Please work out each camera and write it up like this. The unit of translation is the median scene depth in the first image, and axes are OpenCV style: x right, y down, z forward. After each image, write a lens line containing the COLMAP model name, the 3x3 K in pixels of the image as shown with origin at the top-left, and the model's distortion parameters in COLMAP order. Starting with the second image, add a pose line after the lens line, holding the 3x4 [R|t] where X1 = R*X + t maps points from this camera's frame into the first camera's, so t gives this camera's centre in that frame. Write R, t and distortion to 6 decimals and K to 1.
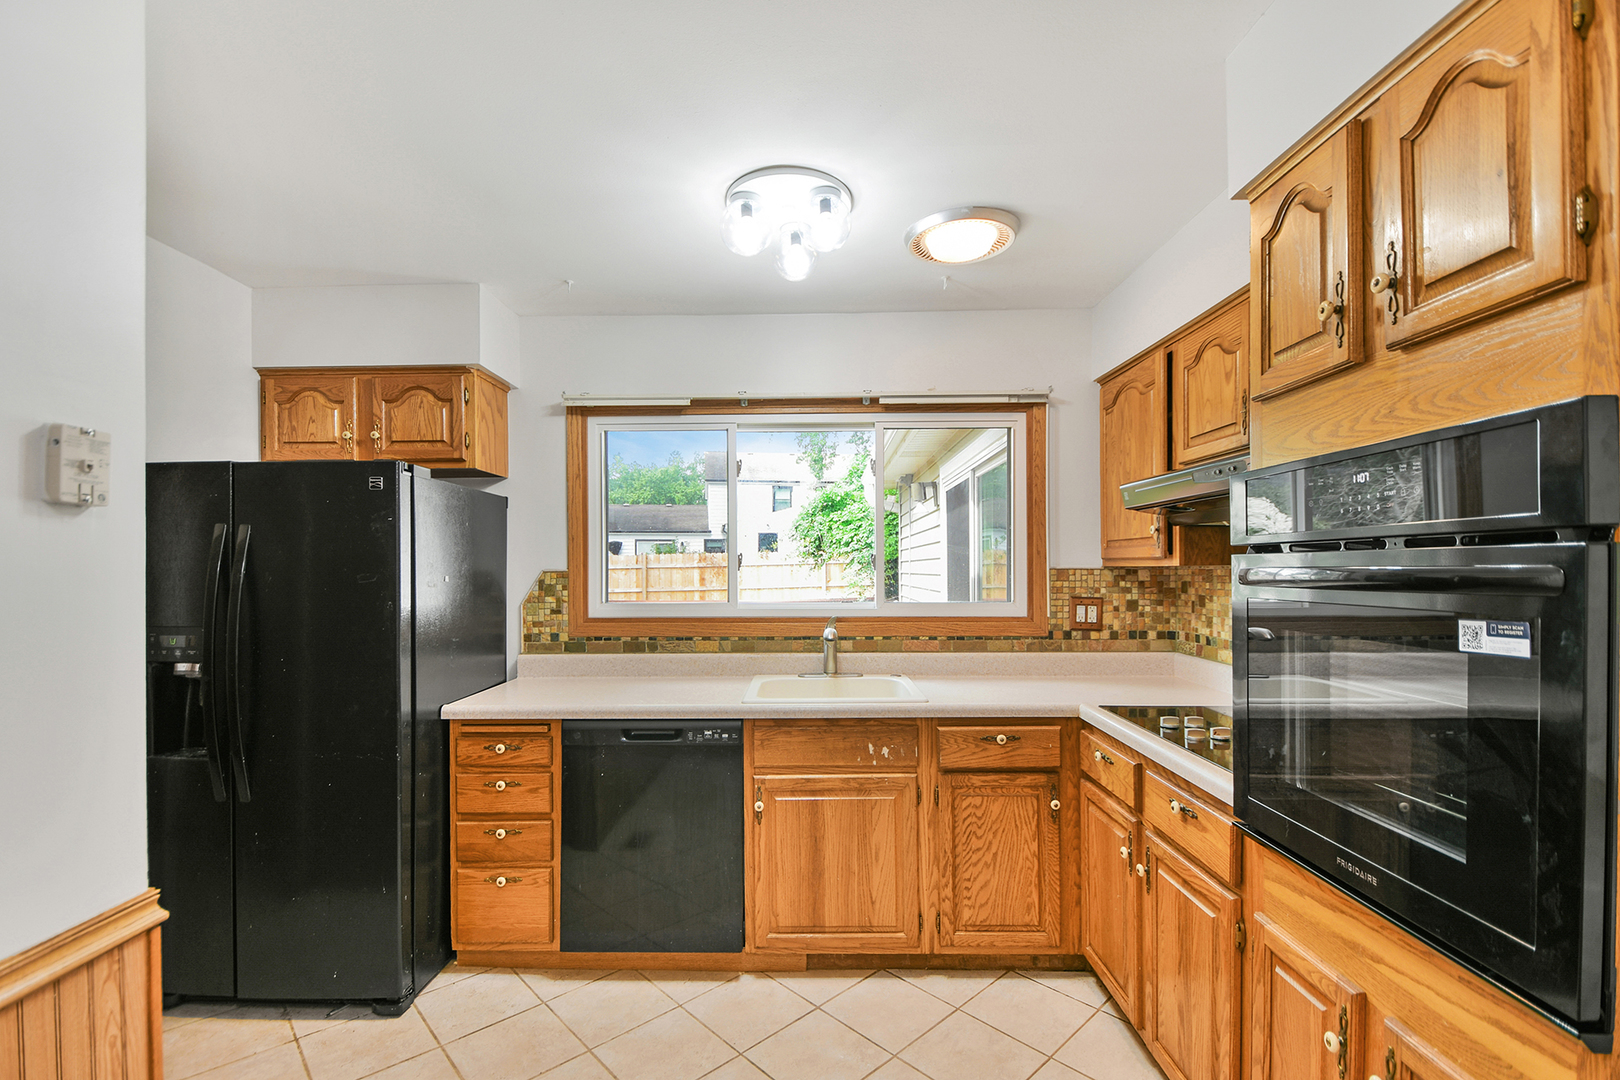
lens RADIAL K [[714.6, 0, 790.9], [0, 714.6, 569.8], [0, 0, 1]] dist [0.009312, -0.014102]
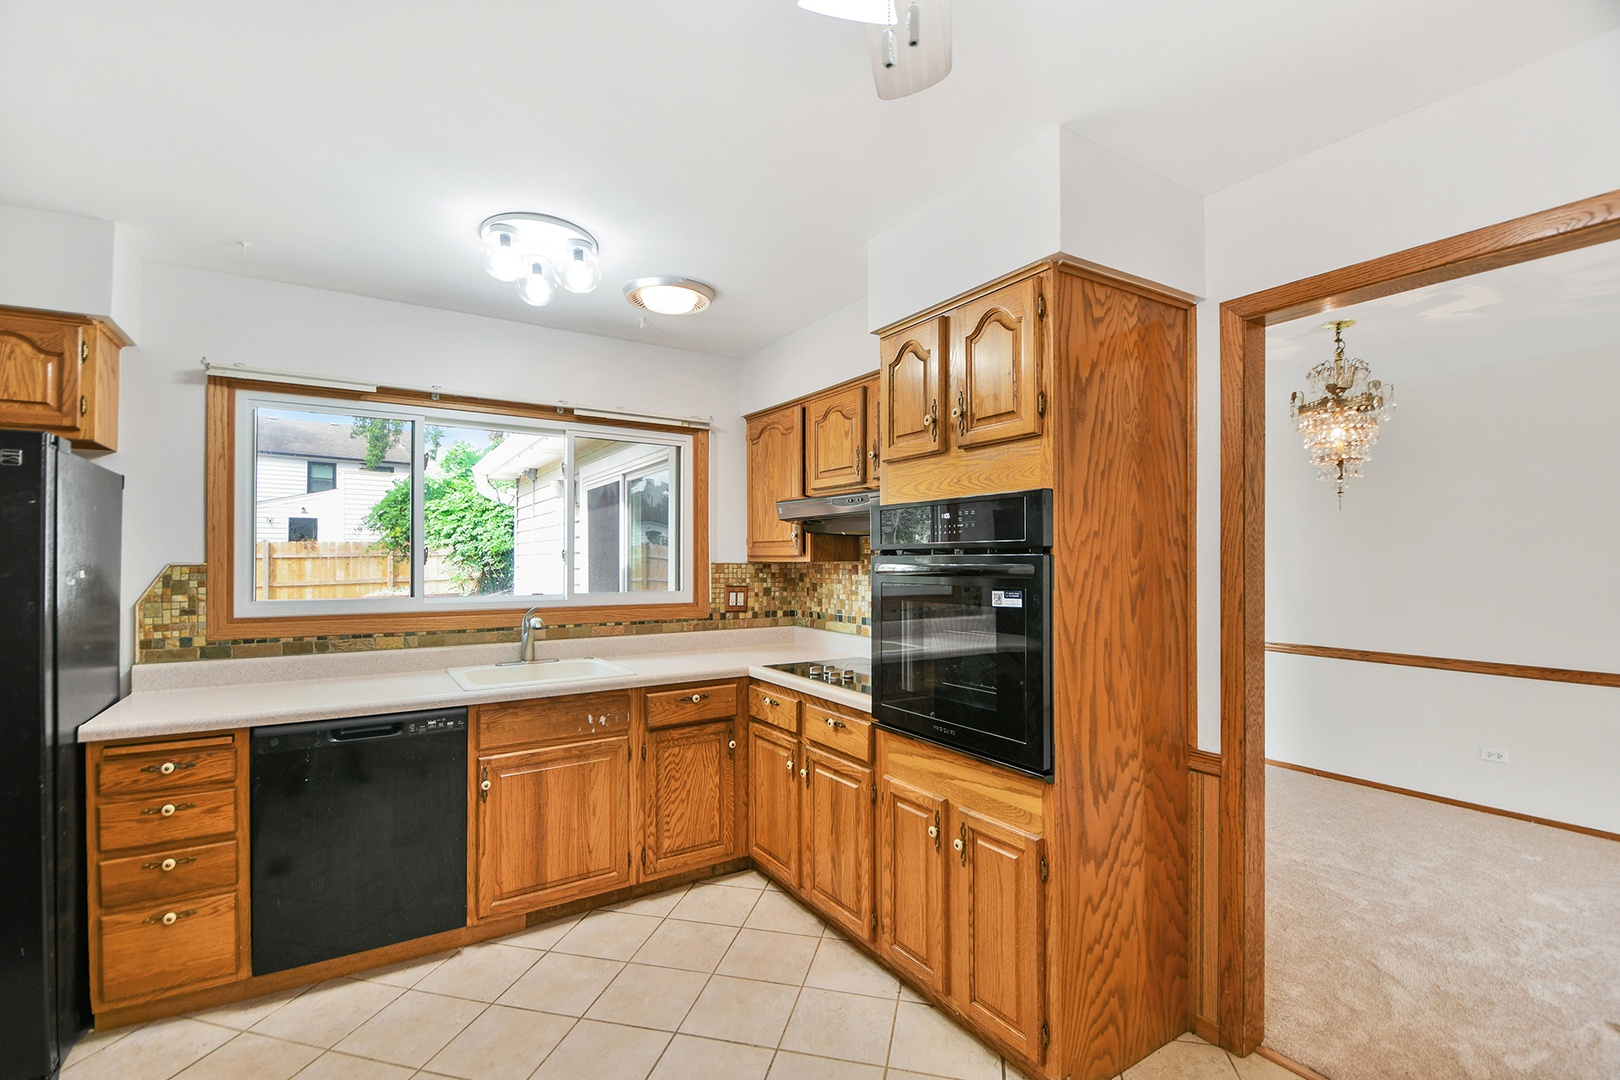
lens RADIAL K [[714.6, 0, 791.2], [0, 714.6, 561.4], [0, 0, 1]] dist [0.009312, -0.014102]
pose [[0.836288, 0.004113, 0.548275, -0.249401], [-0.002837, 0.999991, -0.003174, -0.001992], [-0.548284, 0.001099, 0.836292, -0.146371]]
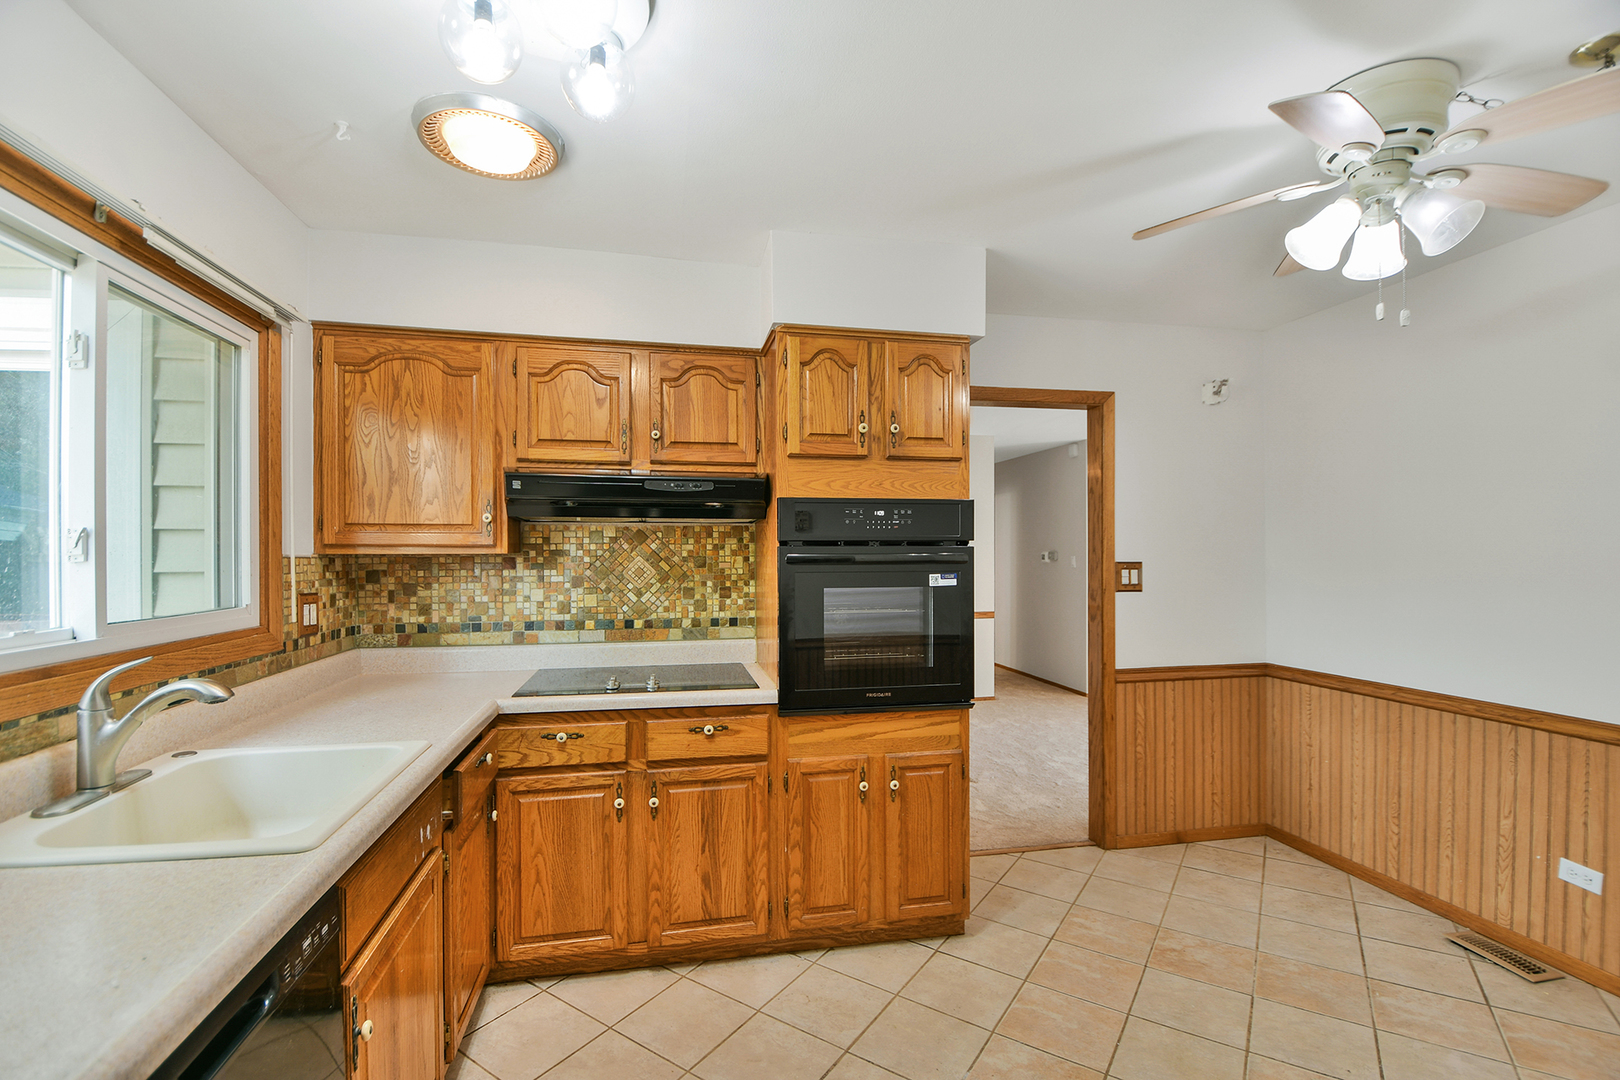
lens RADIAL K [[714.6, 0, 793.1], [0, 714.6, 562.8], [0, 0, 1]] dist [0.009312, -0.014102]
pose [[-0.224577, -0.009762, 0.974407, -0.576342], [0.005906, 0.999918, 0.011379, -0.001638], [-0.974438, 0.008310, -0.224501, 0.798594]]
